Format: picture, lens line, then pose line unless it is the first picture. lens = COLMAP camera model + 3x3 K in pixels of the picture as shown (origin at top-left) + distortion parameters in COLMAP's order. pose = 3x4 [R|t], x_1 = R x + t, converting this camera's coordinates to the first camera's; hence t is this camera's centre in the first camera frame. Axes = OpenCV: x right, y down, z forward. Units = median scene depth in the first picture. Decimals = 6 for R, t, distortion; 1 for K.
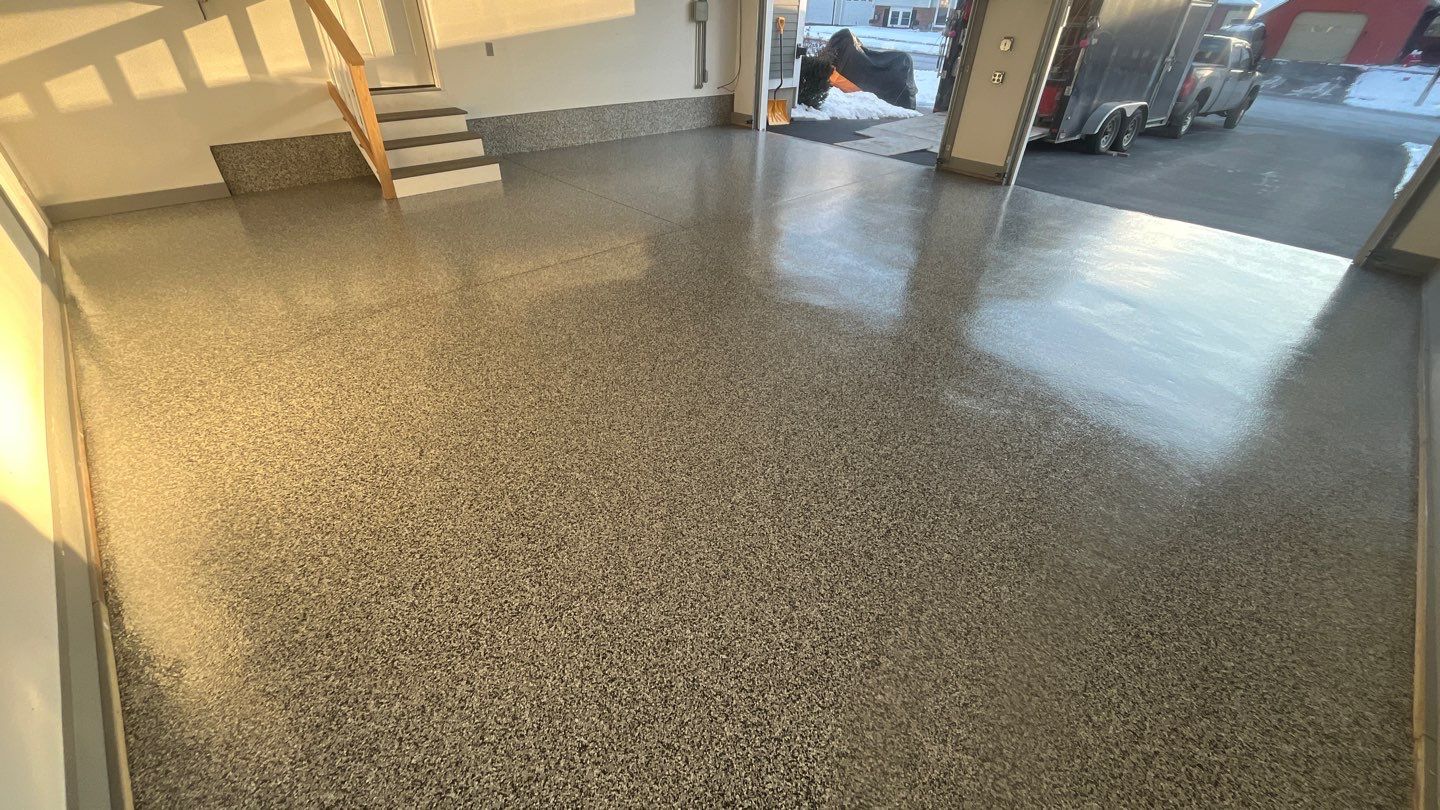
lens RADIAL K [[576.6, 0, 721.8], [0, 576.6, 399.5], [0, 0, 1]] dist [-0.002958, 0.000075]
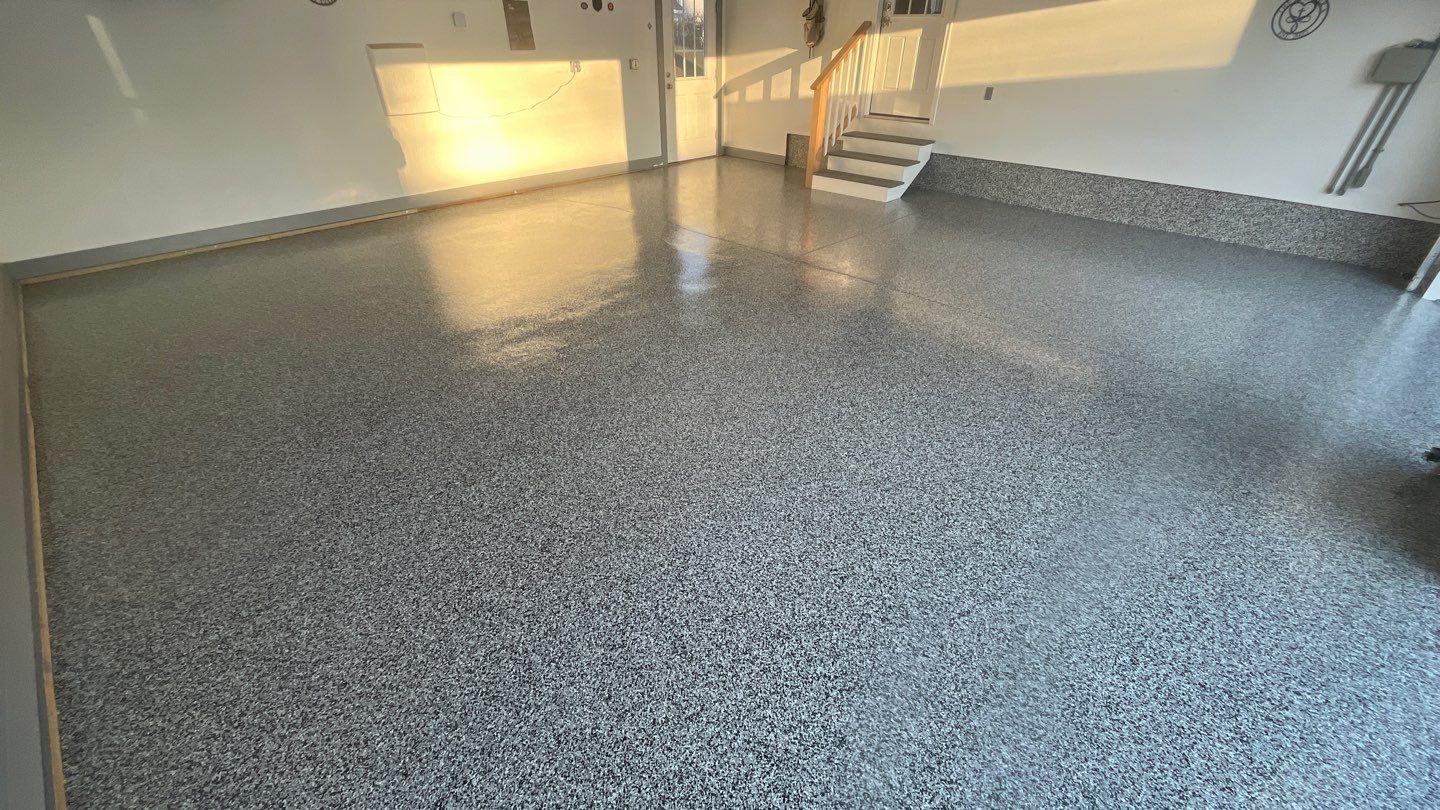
lens RADIAL K [[576.6, 0, 722.9], [0, 576.6, 405.4], [0, 0, 1]] dist [-0.002958, 0.000075]
pose [[0.045591, 0.514578, -0.856230, 0.759730], [-0.579055, 0.712047, 0.397095, -0.369577], [0.814013, 0.477701, 0.330432, 0.579633]]
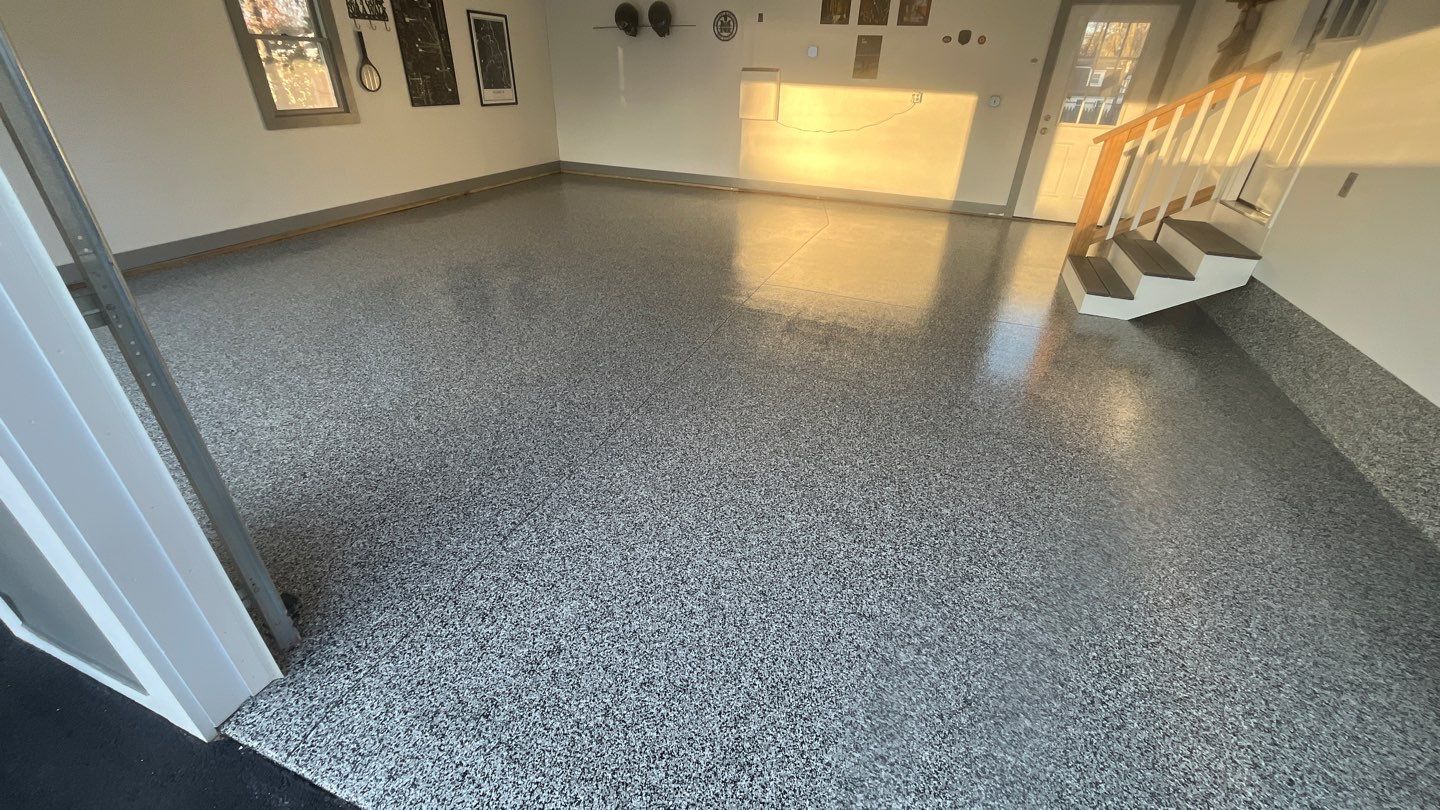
lens RADIAL K [[576.6, 0, 725.0], [0, 576.6, 411.5], [0, 0, 1]] dist [-0.002958, 0.000075]
pose [[-0.903779, 0.165970, -0.394508, 0.340282], [-0.293428, 0.430755, 0.853434, -0.836056], [0.311581, 0.887076, -0.340607, 1.243671]]
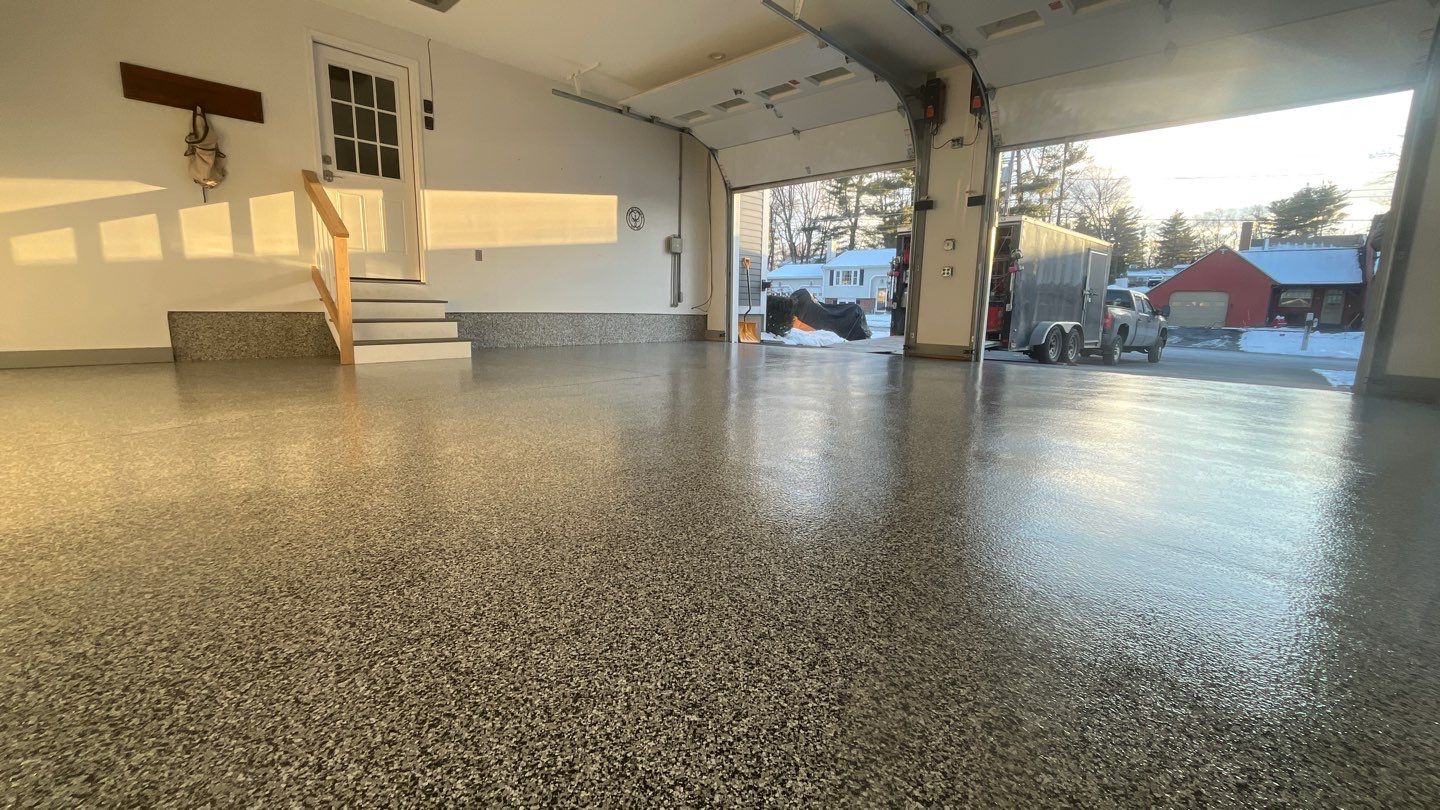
lens RADIAL K [[576.6, 0, 721.5], [0, 576.6, 401.2], [0, 0, 1]] dist [-0.002958, 0.000075]
pose [[0.999070, -0.016579, 0.039791, 0.003609], [0.032016, 0.903485, -0.427422, 0.121606], [-0.028864, 0.428299, 0.903176, 0.135297]]
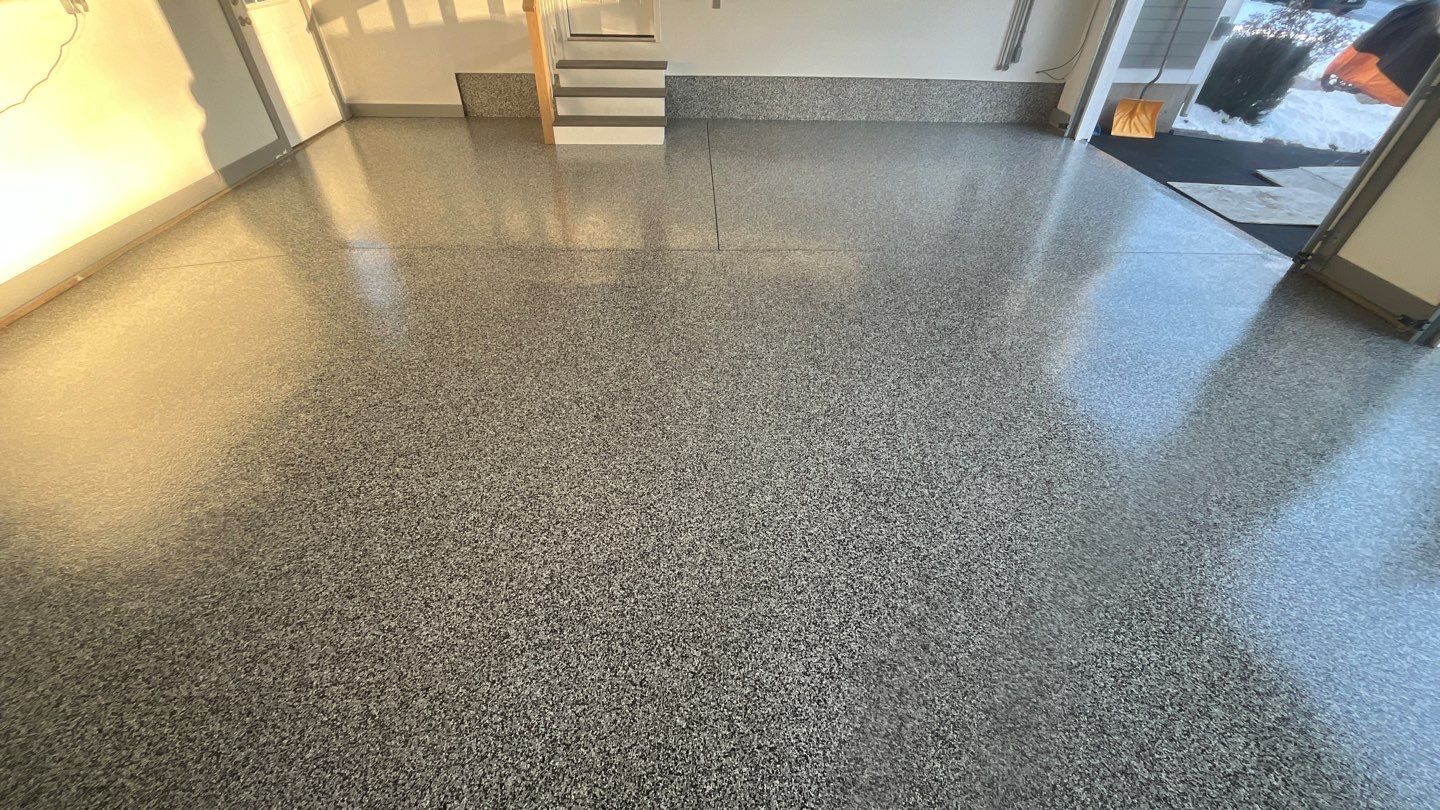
lens RADIAL K [[576.6, 0, 725.1], [0, 576.6, 403.2], [0, 0, 1]] dist [-0.002958, 0.000075]
pose [[0.744440, 0.415731, -0.522471, 0.367666], [-0.379864, 0.907233, 0.180640, -0.211385], [0.549101, 0.063992, 0.833303, 0.304877]]
